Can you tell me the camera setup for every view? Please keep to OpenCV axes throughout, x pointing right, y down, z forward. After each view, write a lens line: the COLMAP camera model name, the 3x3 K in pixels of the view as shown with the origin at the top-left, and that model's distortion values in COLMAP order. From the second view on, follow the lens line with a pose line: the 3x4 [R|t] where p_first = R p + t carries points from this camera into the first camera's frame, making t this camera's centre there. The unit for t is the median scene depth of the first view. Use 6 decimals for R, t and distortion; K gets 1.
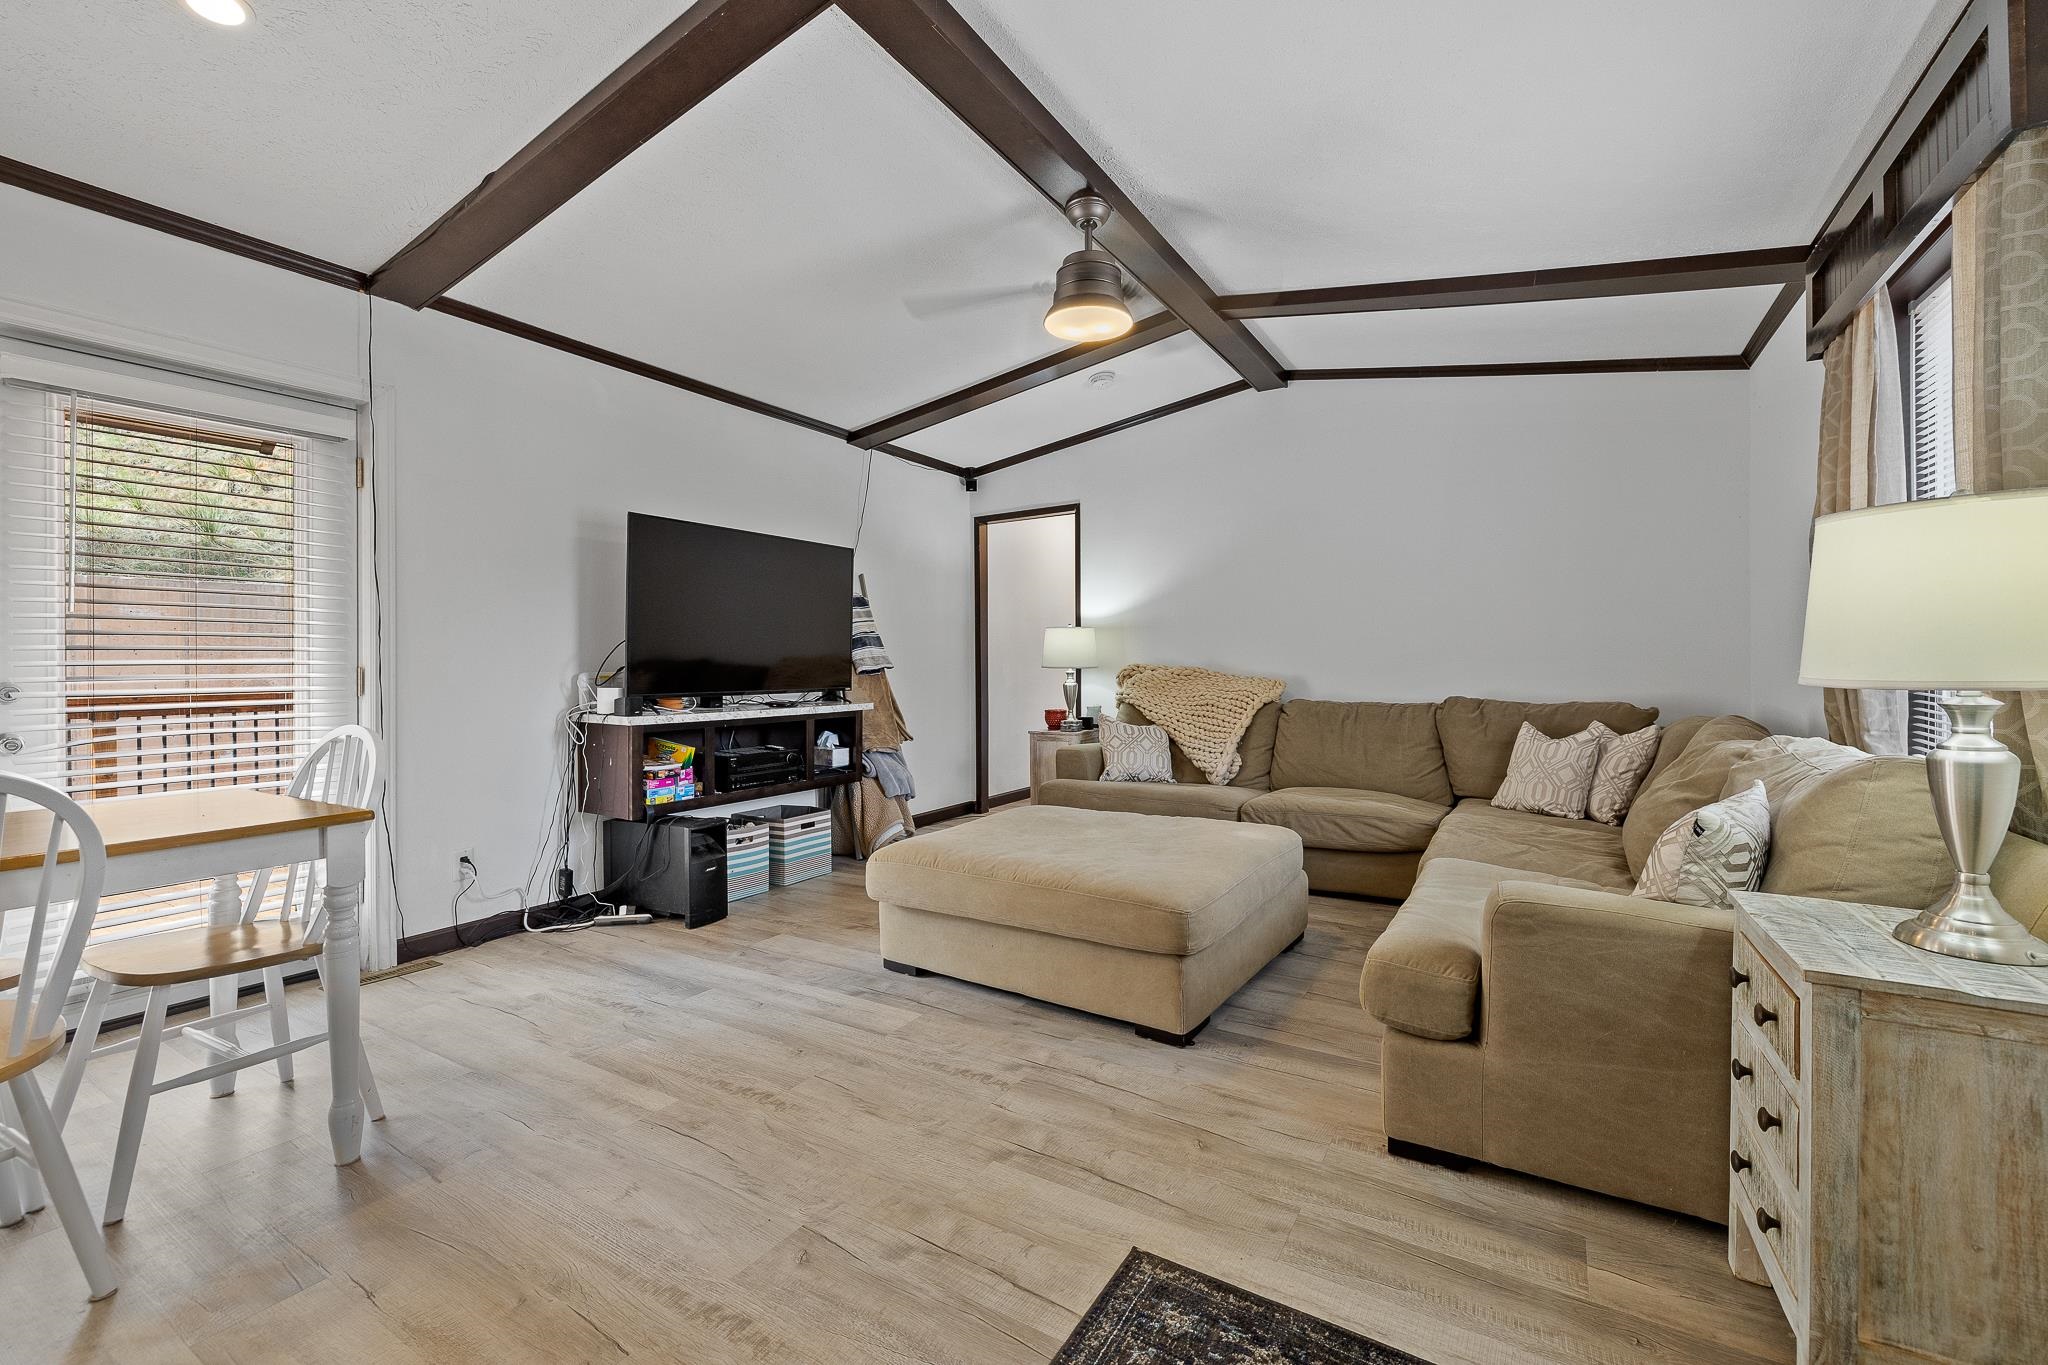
lens RADIAL K [[854.9, 0, 1032.9], [0, 854.9, 672.5], [0, 0, 1]] dist [-0.002296, 0.000759]
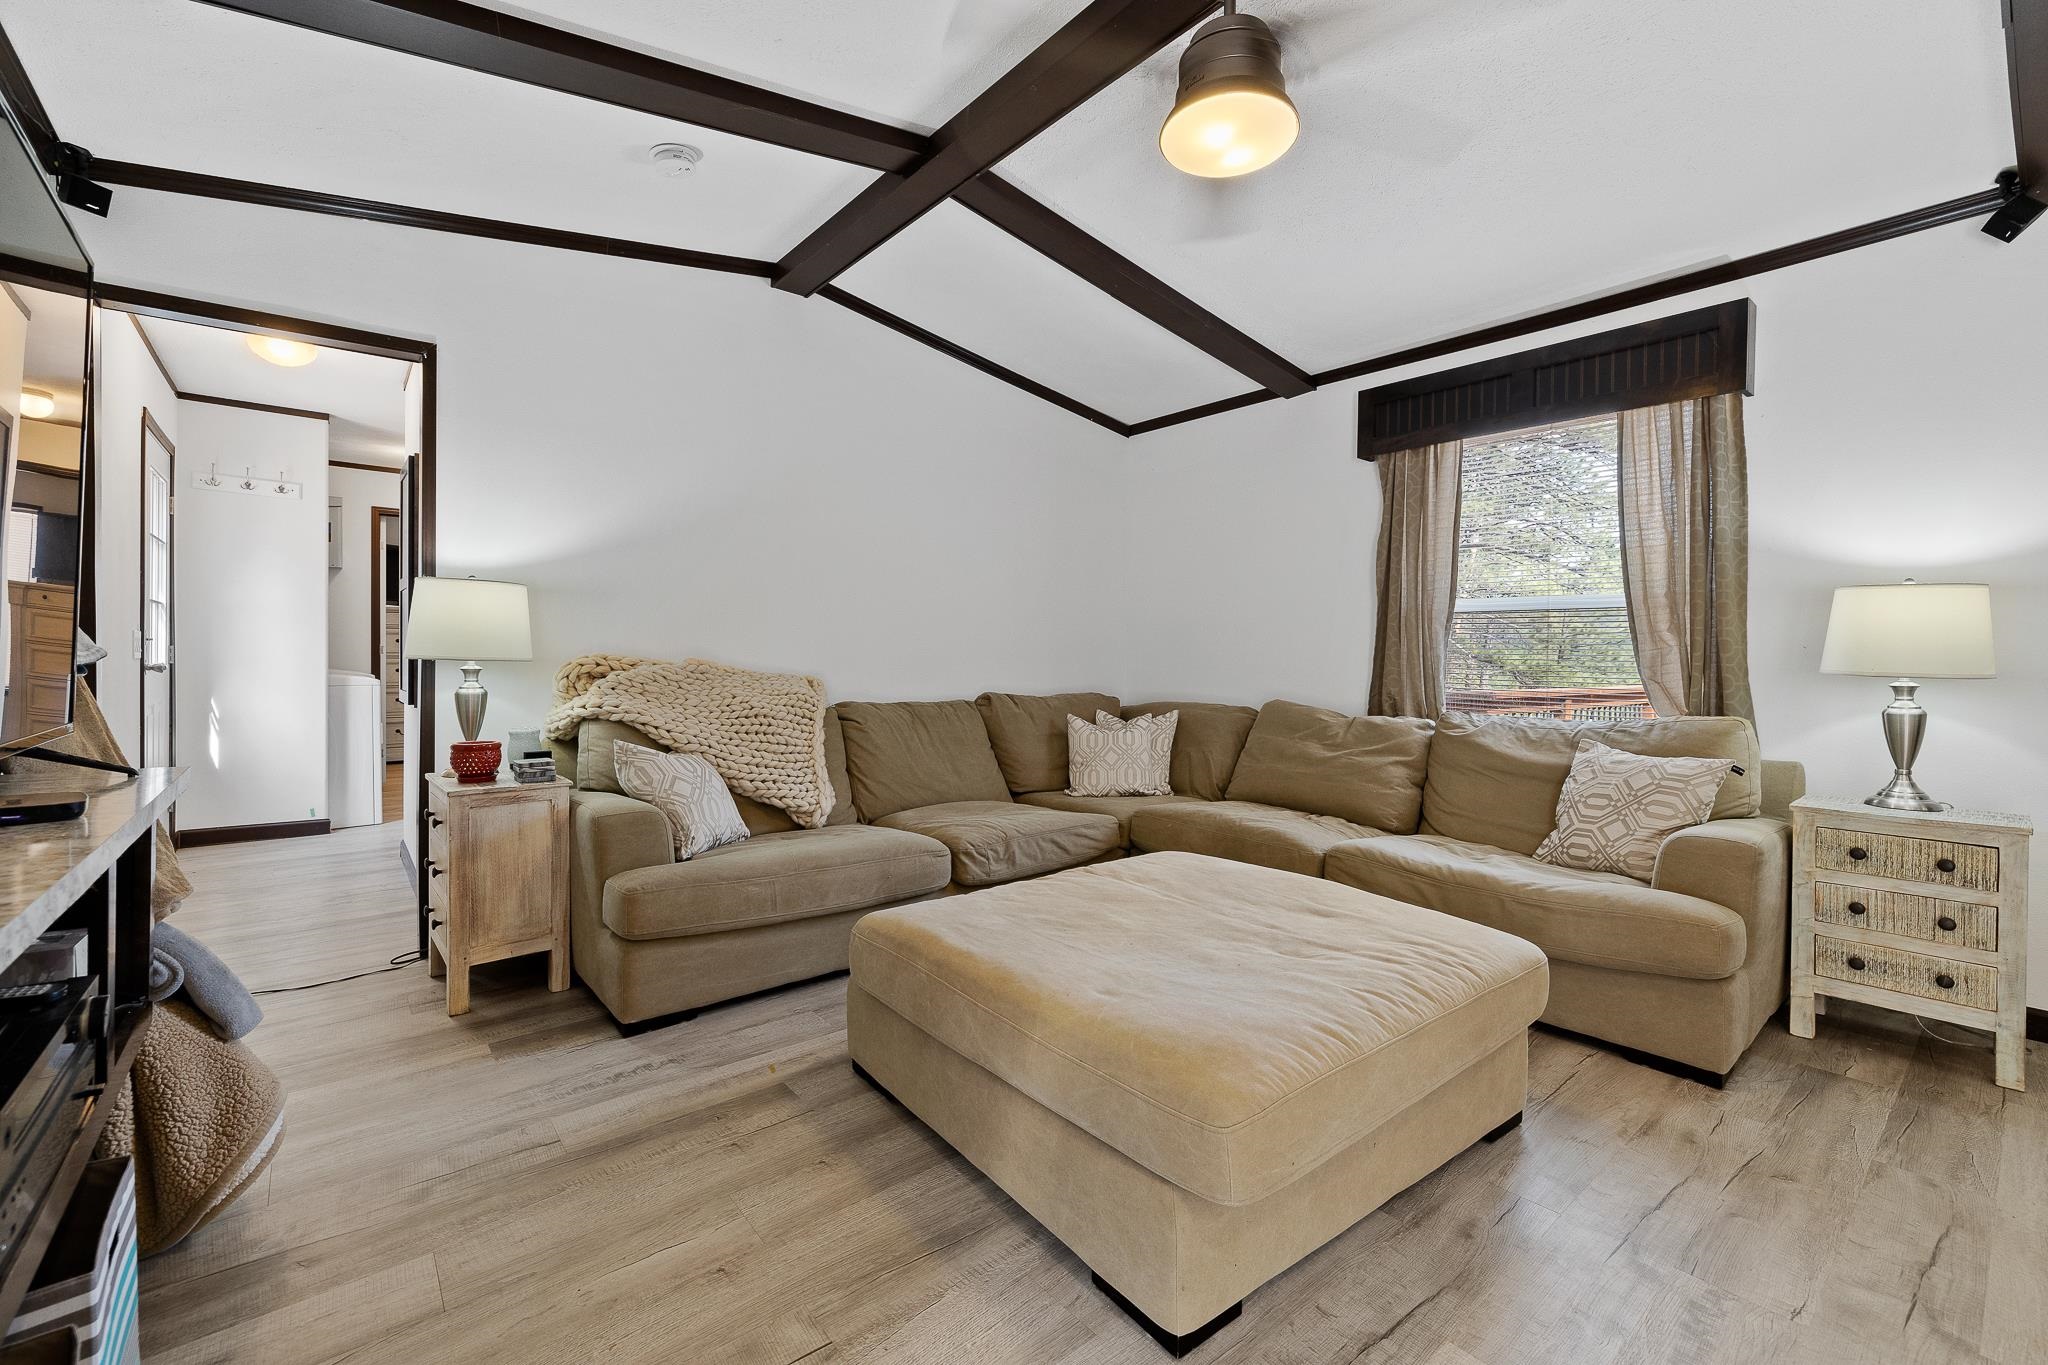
lens RADIAL K [[854.9, 0, 1020.4], [0, 854.9, 664.8], [0, 0, 1]] dist [-0.002296, 0.000759]
pose [[0.335740, 0.000480, 0.941954, -0.479197], [0.000132, 1.000000, -0.000556, -0.003443], [-0.941955, 0.000311, 0.335740, 0.733851]]
